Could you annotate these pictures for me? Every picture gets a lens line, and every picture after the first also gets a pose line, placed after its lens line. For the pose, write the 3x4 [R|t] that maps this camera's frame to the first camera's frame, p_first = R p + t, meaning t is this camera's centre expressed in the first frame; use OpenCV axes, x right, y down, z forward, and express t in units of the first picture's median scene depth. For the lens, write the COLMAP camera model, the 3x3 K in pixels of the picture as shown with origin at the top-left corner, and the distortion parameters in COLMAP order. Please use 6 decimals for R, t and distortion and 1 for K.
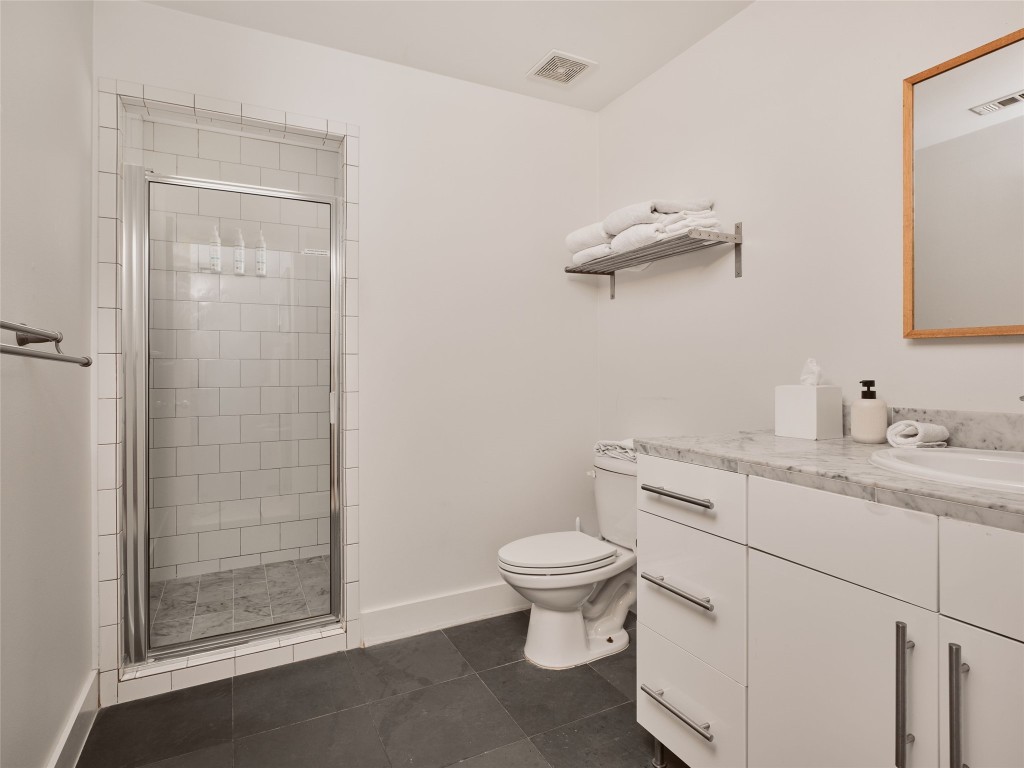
lens RADIAL K [[556.1, 0, 514.4], [0, 556.1, 378.1], [0, 0, 1]] dist [0.000922, 0.000121]
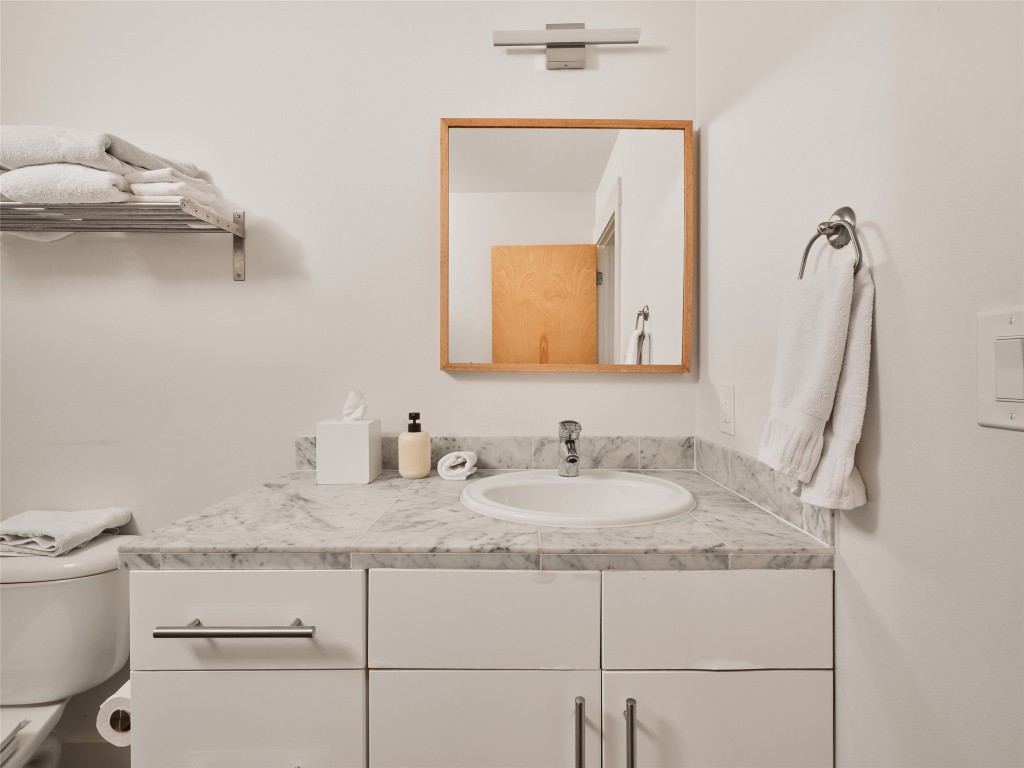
lens RADIAL K [[487.9, 0, 513.5], [0, 487.9, 374.1], [0, 0, 1]] dist [-0.003029, 0.000112]
pose [[0.447891, -0.007628, 0.894056, -0.052481], [0.011093, 0.999934, 0.002974, -0.074101], [-0.894020, 0.008585, 0.447946, 0.537425]]
